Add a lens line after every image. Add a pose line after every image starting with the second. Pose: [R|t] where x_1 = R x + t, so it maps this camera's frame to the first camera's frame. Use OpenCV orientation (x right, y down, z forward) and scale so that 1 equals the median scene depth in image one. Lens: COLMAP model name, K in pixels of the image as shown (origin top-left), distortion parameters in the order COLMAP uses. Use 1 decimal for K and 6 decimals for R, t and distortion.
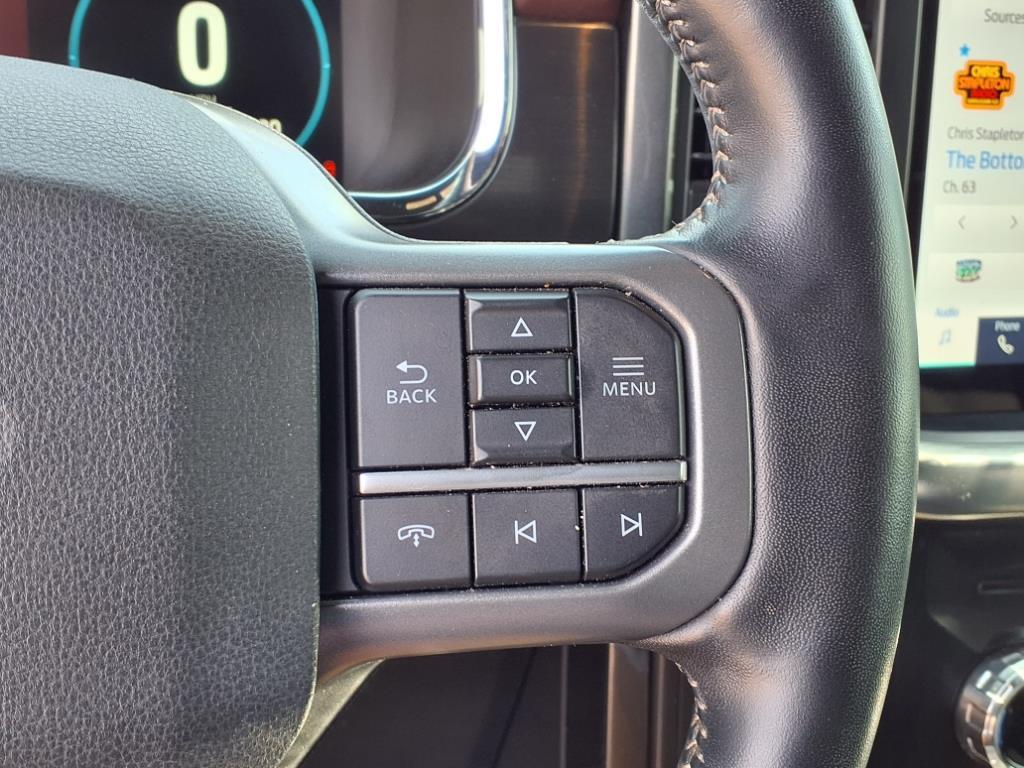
lens RADIAL K [[1361.3, 0, 515.5], [0, 1361.3, 378.2], [0, 0, 1]] dist [-0.015907, 0.000000]
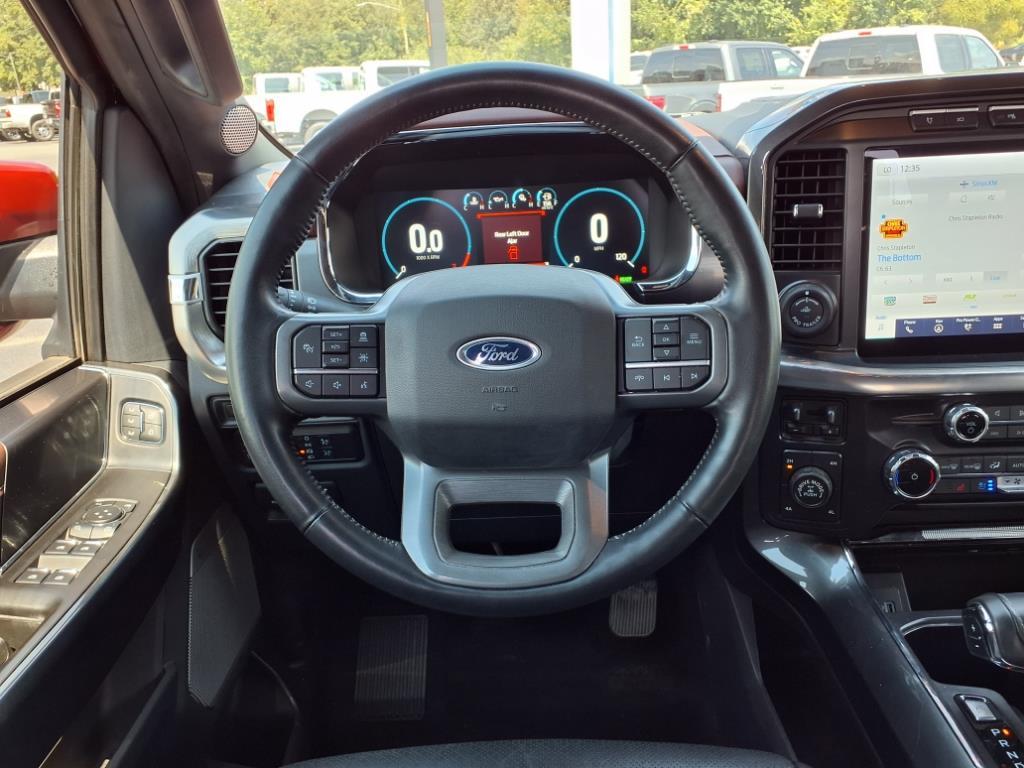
lens RADIAL K [[831.9, 0, 507.6], [0, 831.9, 384.4], [0, 0, 1]] dist [0.067361, -0.100776]
pose [[0.935520, 0.005623, -0.353228, 0.291061], [0.004410, 0.999610, 0.027591, 0.041422], [0.353245, -0.027370, 0.935130, -0.983001]]
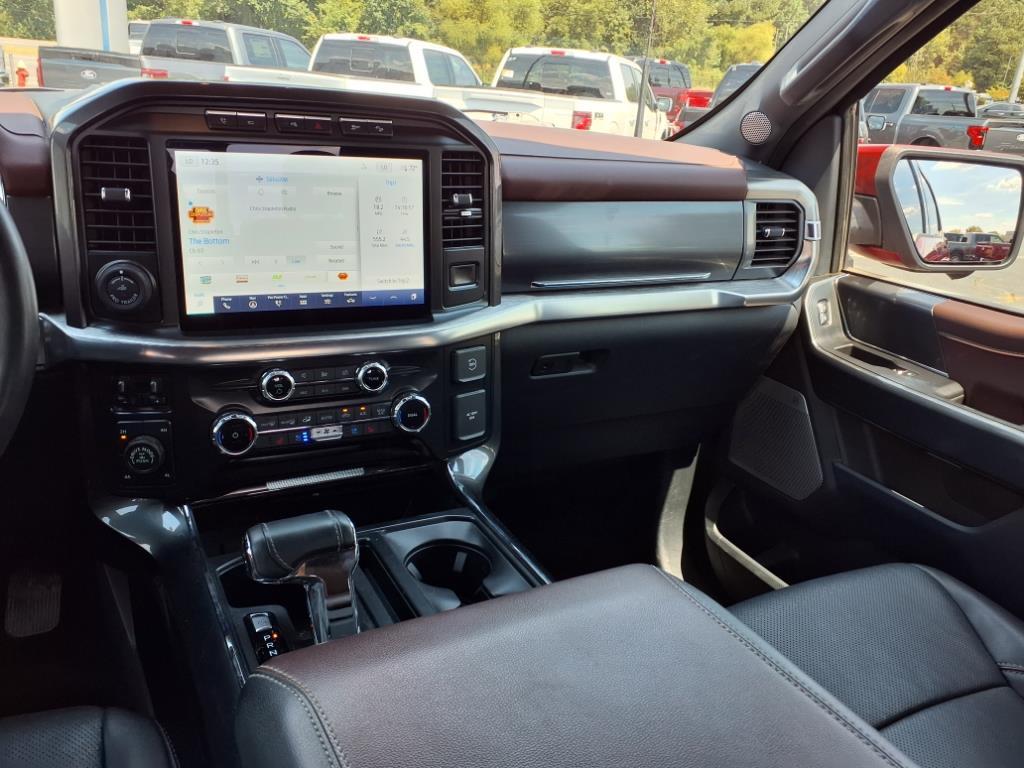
lens RADIAL K [[831.9, 0, 530.0], [0, 831.9, 382.0], [0, 0, 1]] dist [0.067361, -0.100776]
pose [[0.981120, -0.051269, 0.186480, 0.878461], [0.042500, 0.997808, 0.050725, 0.098196], [-0.188672, -0.041842, 0.981148, -1.152392]]
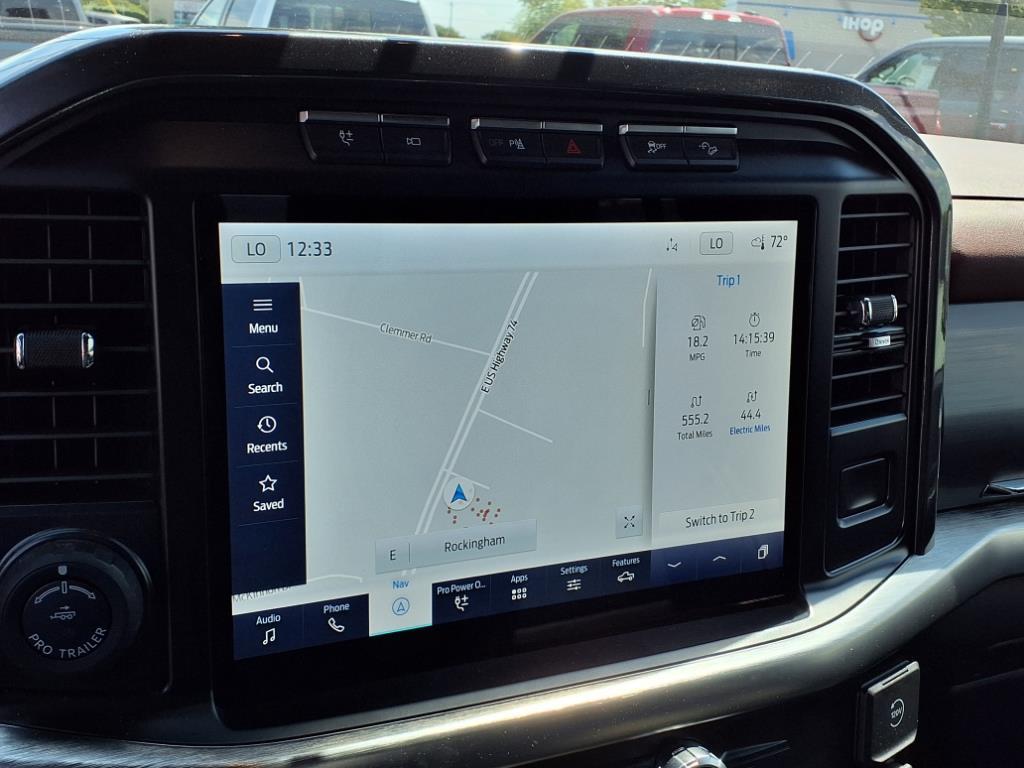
lens RADIAL K [[1136.1, 0, 540.7], [0, 1136.1, 373.1], [0, 0, 1]] dist [0.016216, 0.000000]
pose [[0.987567, -0.045932, 0.150337, 0.534487], [0.051701, 0.998060, -0.034690, -0.245983], [-0.148452, 0.042031, 0.988026, 0.127540]]
